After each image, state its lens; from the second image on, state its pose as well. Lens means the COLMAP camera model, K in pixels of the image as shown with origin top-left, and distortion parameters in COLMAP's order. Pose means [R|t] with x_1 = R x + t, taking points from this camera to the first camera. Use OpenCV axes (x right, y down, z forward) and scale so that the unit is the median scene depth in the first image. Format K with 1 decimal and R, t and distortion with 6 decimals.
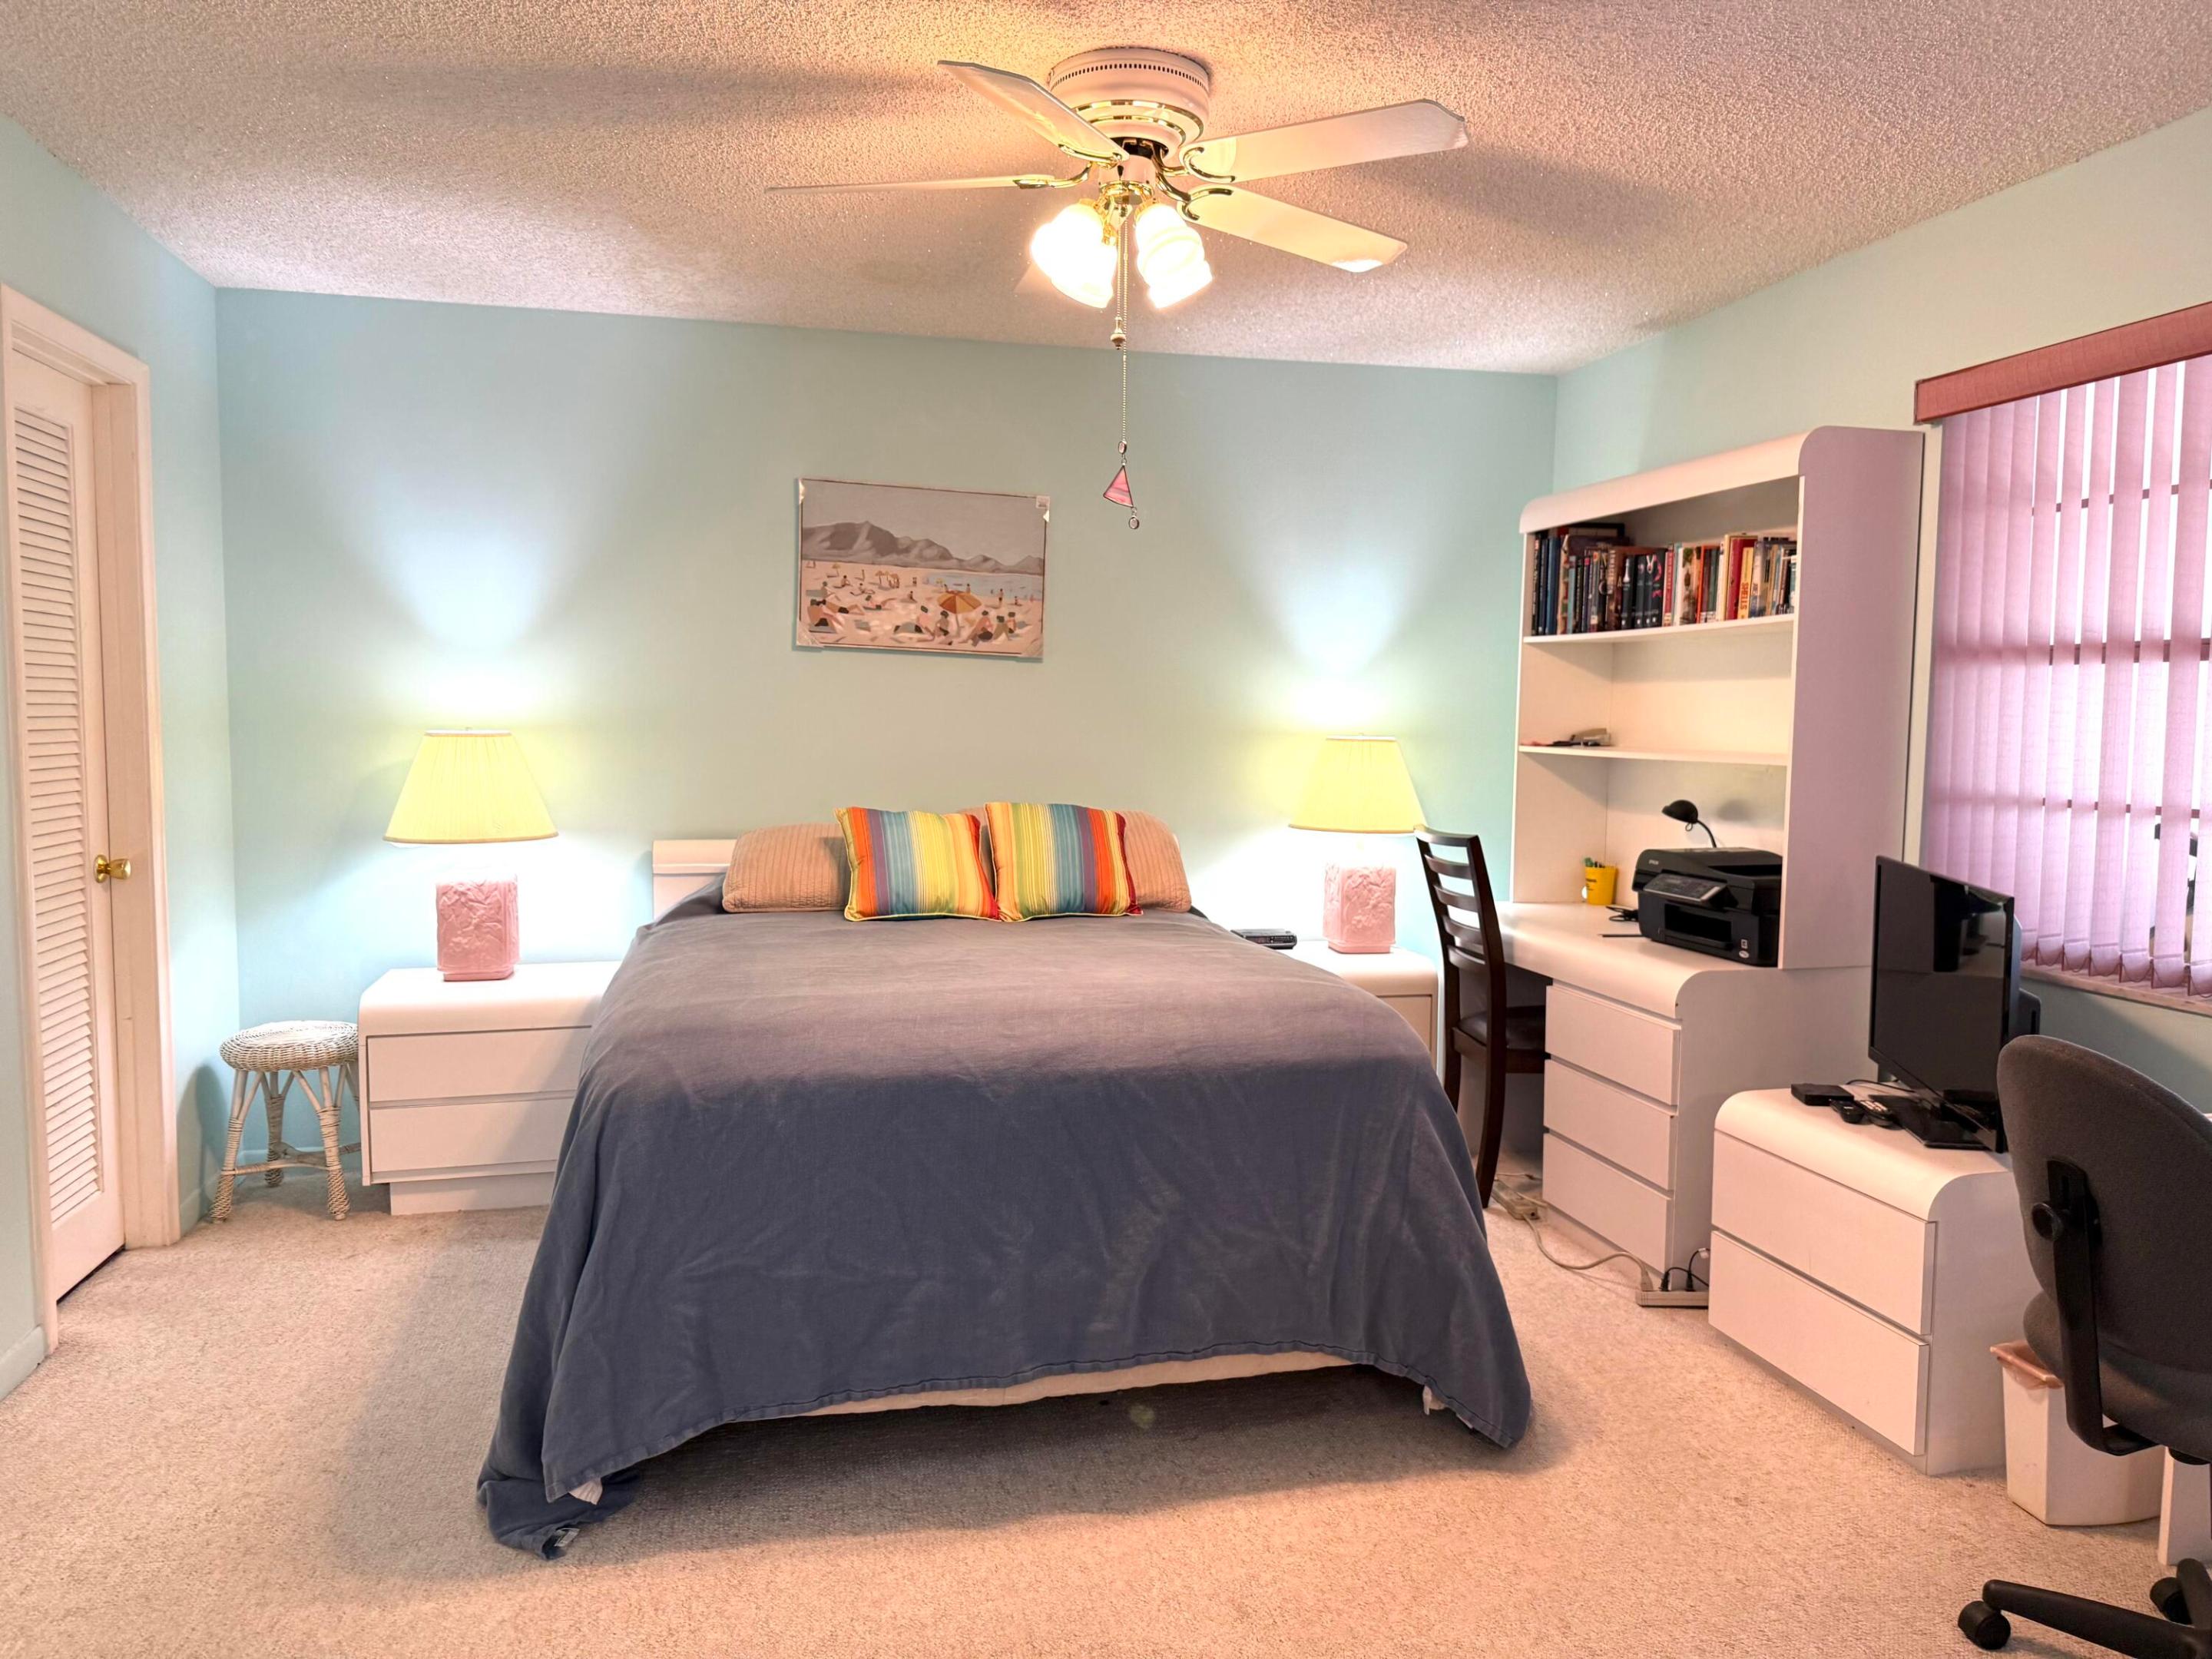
lens RADIAL K [[1548.9, 0, 1106.0], [0, 1548.9, 829.5], [0, 0, 1]] dist [0.157514, -0.195568]
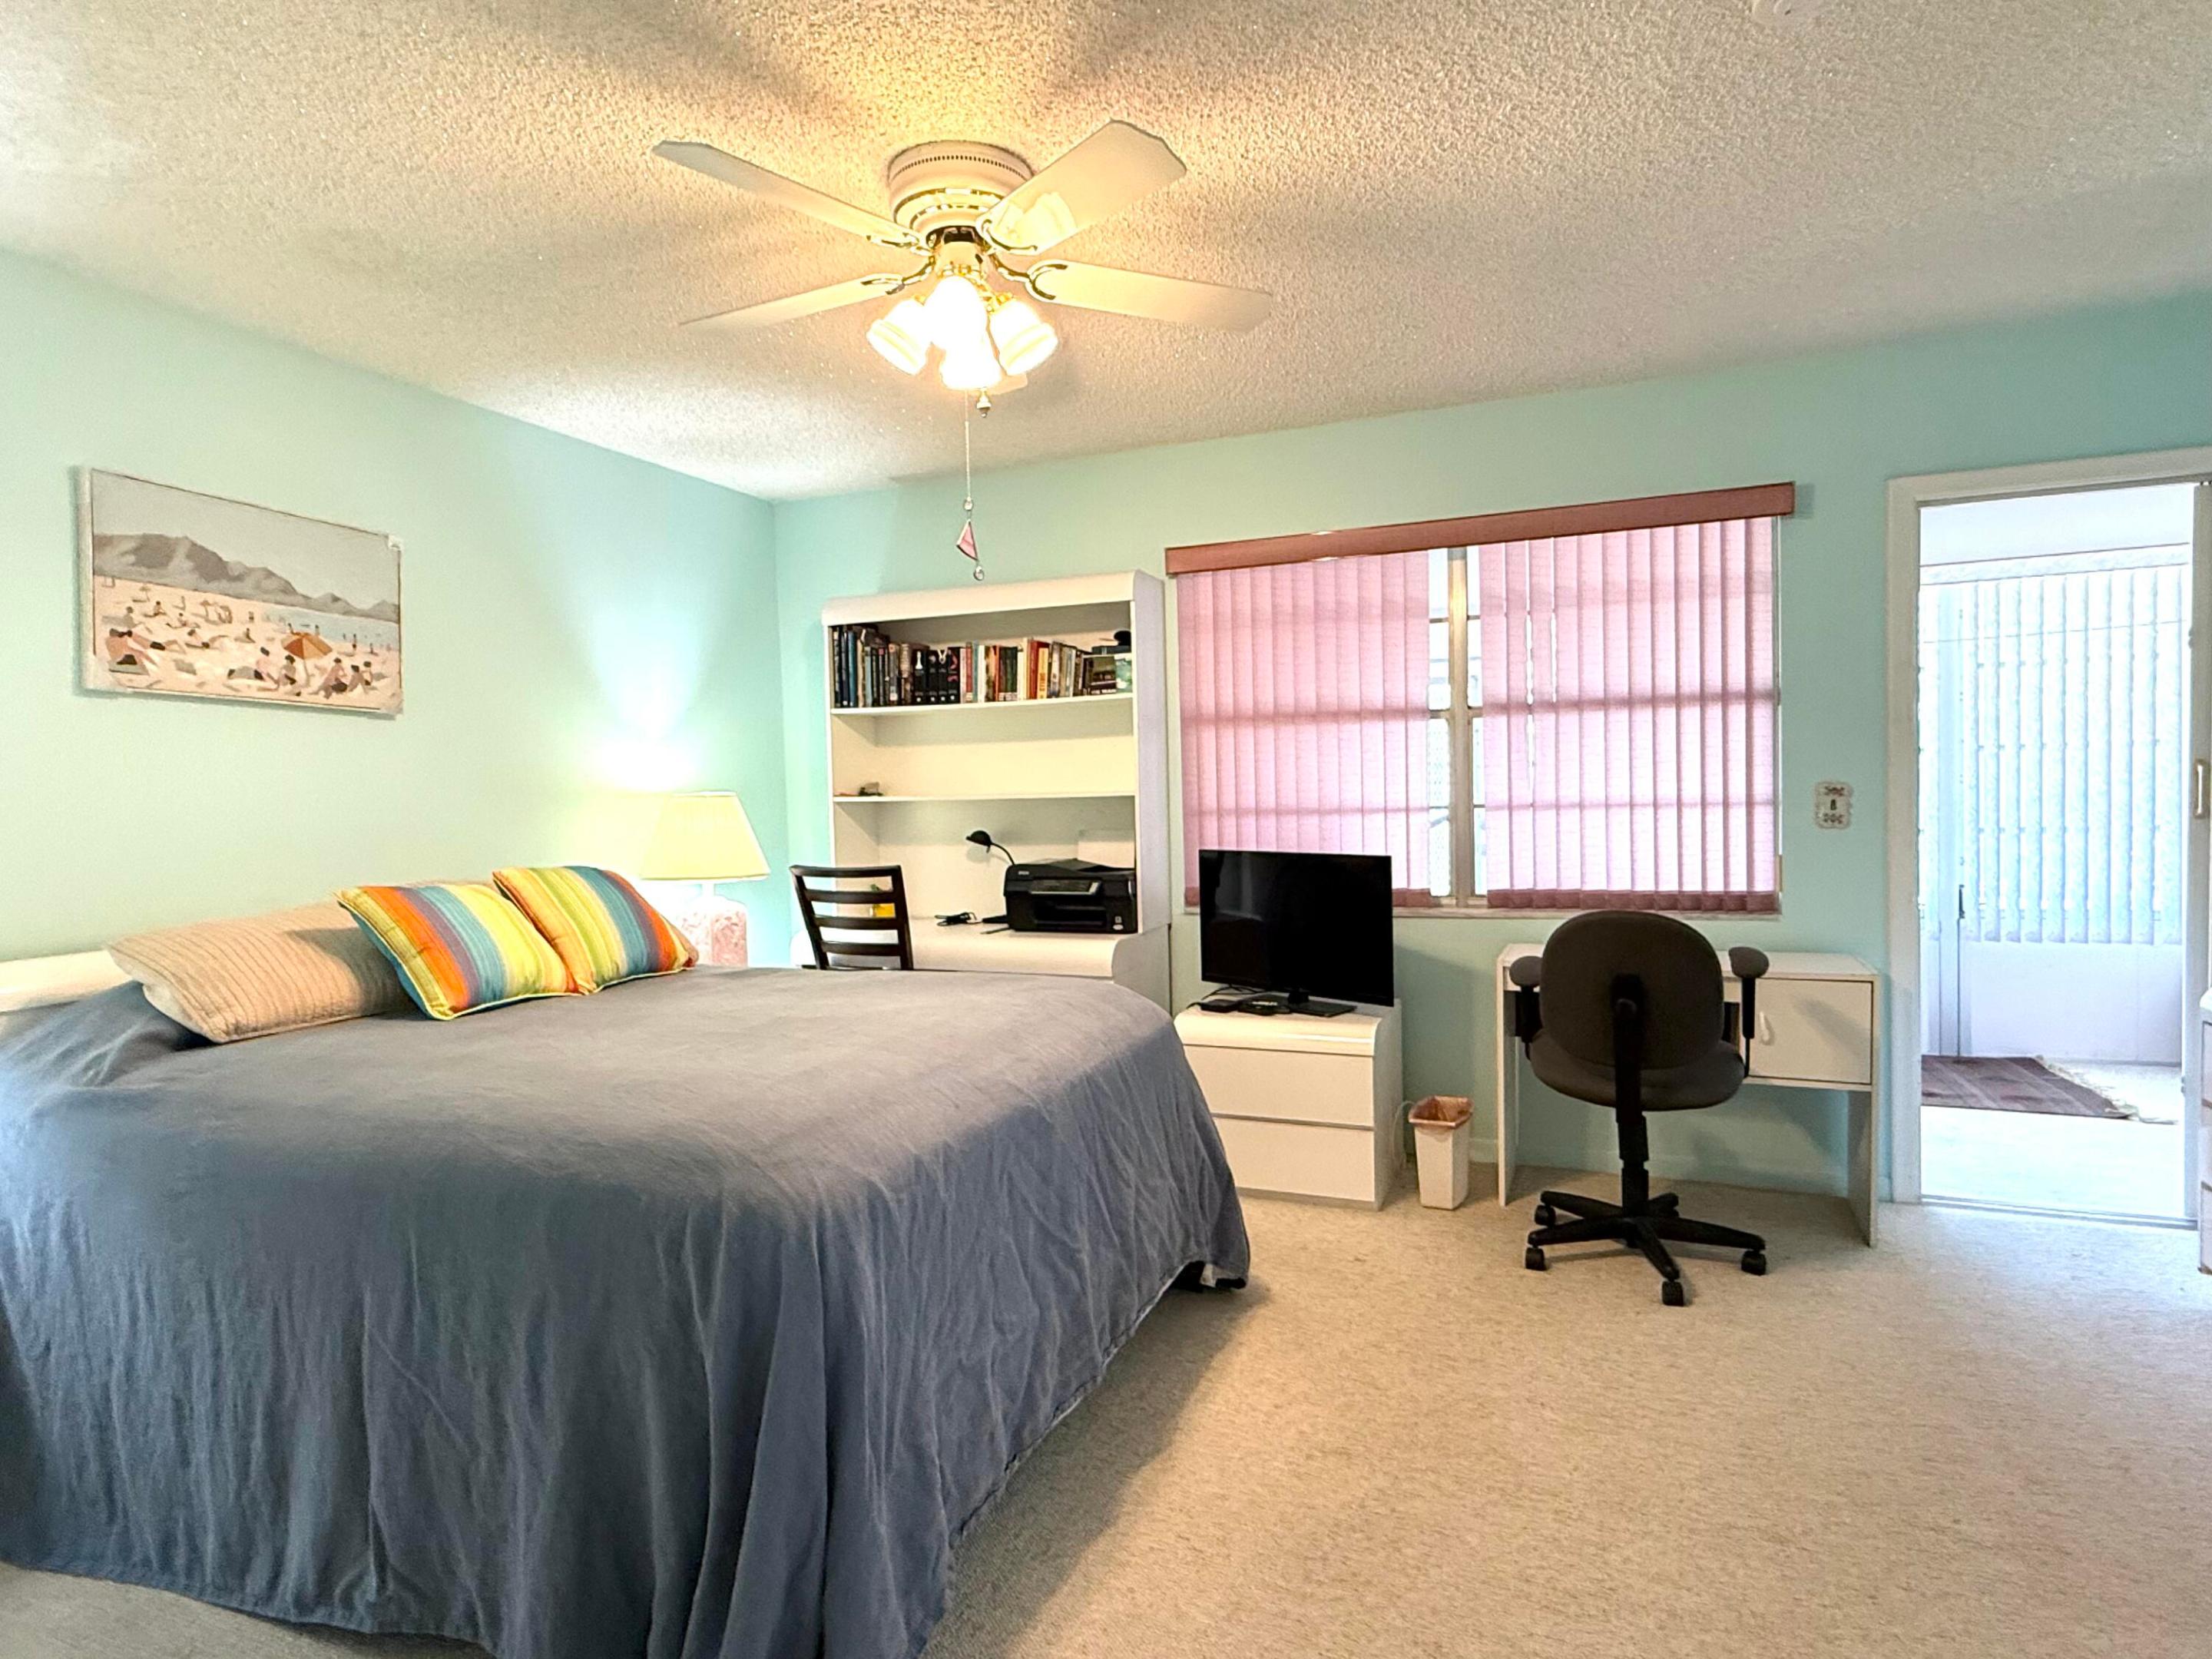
lens RADIAL K [[1214.5, 0, 1098.0], [0, 1214.5, 835.7], [0, 0, 1]] dist [-0.002183, 0.002395]
pose [[0.579103, -0.054140, 0.813455, -0.393632], [0.090285, 0.995914, 0.002009, -0.006682], [-0.810239, 0.072280, 0.581625, 0.283734]]
